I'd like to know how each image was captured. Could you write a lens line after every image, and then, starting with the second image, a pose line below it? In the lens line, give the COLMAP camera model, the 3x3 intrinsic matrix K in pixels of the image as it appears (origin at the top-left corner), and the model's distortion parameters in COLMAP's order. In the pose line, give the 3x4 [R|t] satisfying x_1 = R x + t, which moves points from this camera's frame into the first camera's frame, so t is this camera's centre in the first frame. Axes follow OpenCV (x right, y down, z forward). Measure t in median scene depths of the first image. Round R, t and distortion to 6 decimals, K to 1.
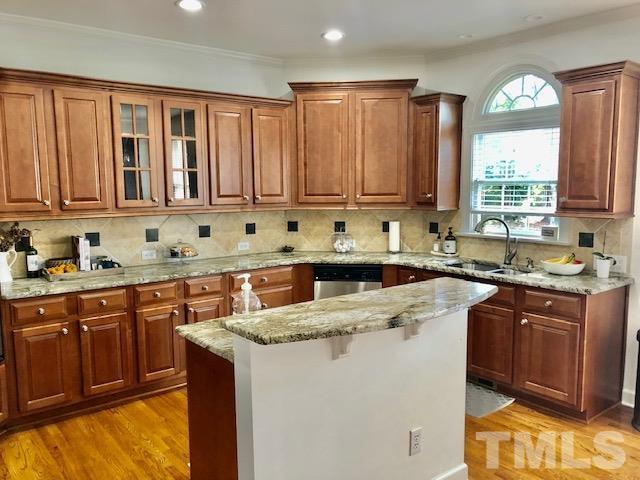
lens RADIAL K [[525.3, 0, 316.6], [0, 525.3, 244.6], [0, 0, 1]] dist [0.013382, 0.005899]
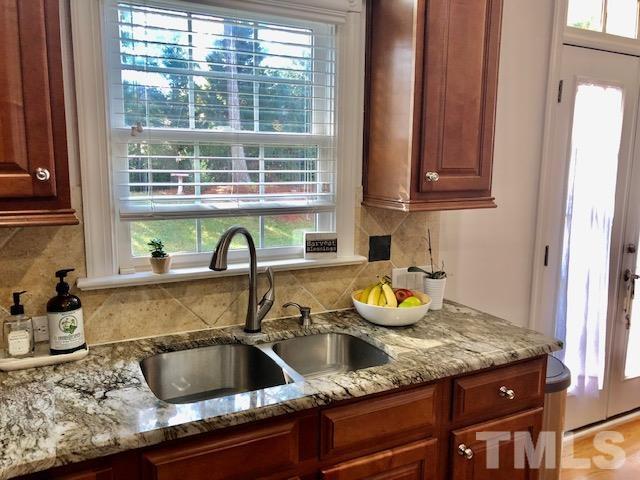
lens RADIAL K [[525.3, 0, 316.6], [0, 525.3, 244.6], [0, 0, 1]] dist [0.013382, 0.005899]
pose [[0.171169, -0.138352, 0.975479, -0.037199], [0.103982, 0.987099, 0.121754, -0.079891], [-0.979739, 0.080592, 0.183347, 0.879876]]
